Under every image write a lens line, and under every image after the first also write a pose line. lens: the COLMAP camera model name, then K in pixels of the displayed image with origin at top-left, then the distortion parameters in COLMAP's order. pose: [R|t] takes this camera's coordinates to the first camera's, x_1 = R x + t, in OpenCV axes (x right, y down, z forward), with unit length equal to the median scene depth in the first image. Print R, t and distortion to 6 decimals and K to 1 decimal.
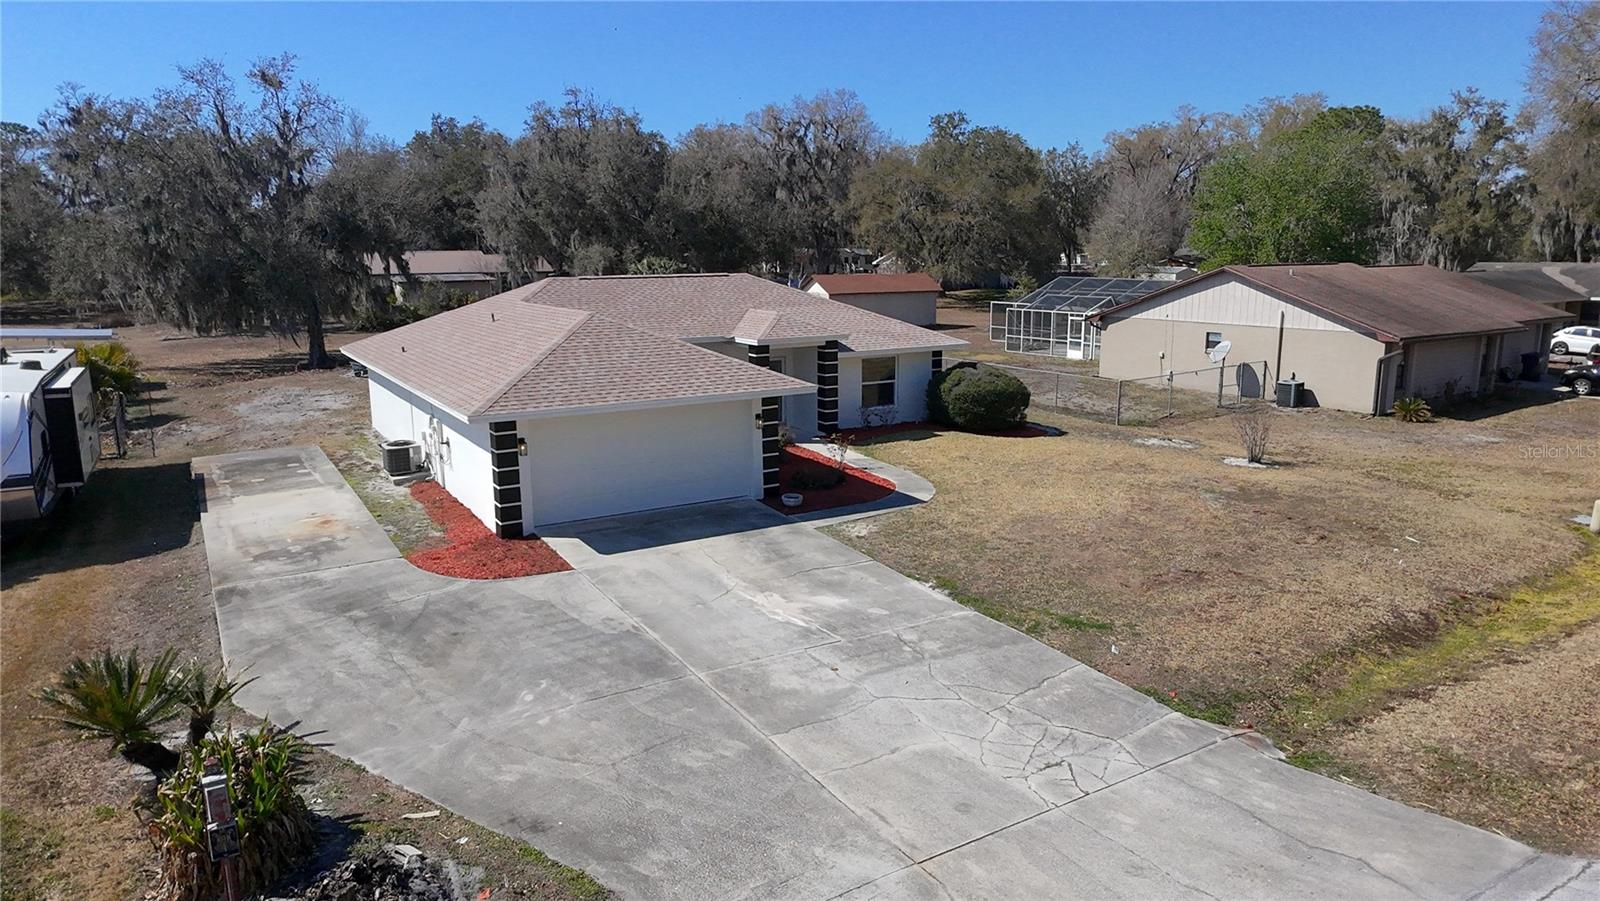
lens RADIAL K [[1022.3, 0, 805.4], [0, 1022.3, 445.1], [0, 0, 1]] dist [0.003173, -0.001462]
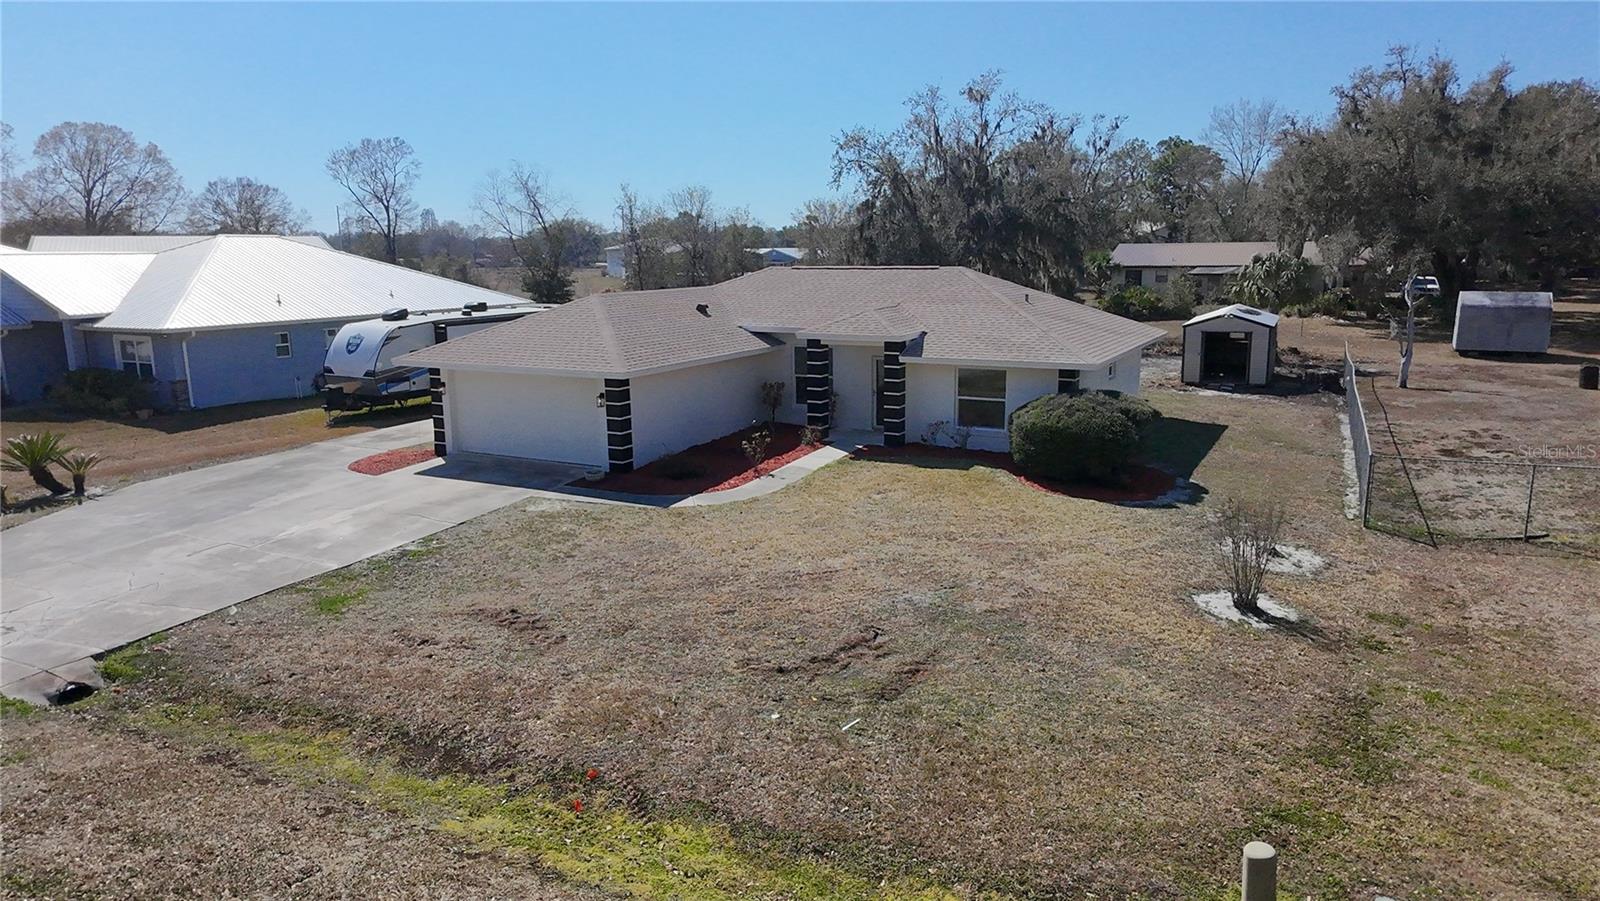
lens RADIAL K [[1022.3, 0, 800.0], [0, 1022.3, 442.4], [0, 0, 1]] dist [0.003173, -0.001462]
pose [[0.507995, 0.160676, -0.846241, 0.714578], [-0.155808, 0.983382, 0.093184, -0.081644], [0.847151, 0.084514, 0.524588, 0.441601]]
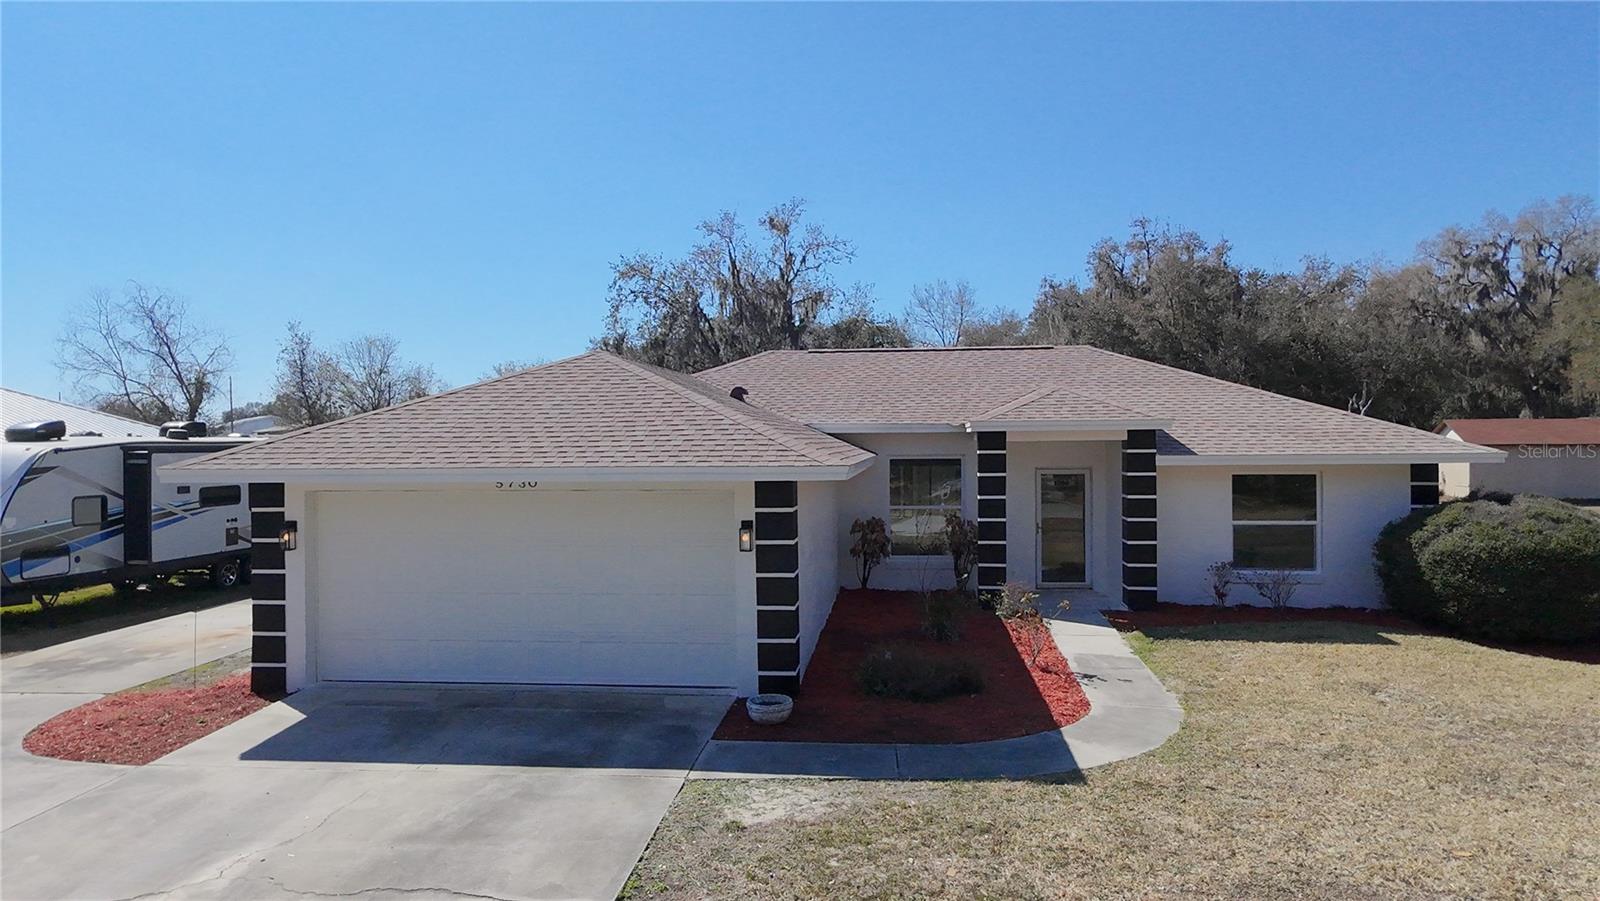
lens RADIAL K [[1022.3, 0, 800.8], [0, 1022.3, 446.3], [0, 0, 1]] dist [0.003173, -0.001462]
pose [[0.790195, 0.001636, -0.612853, 0.199875], [-0.112216, 0.983476, -0.142063, 0.001010], [0.602494, 0.181029, 0.777322, 0.451510]]
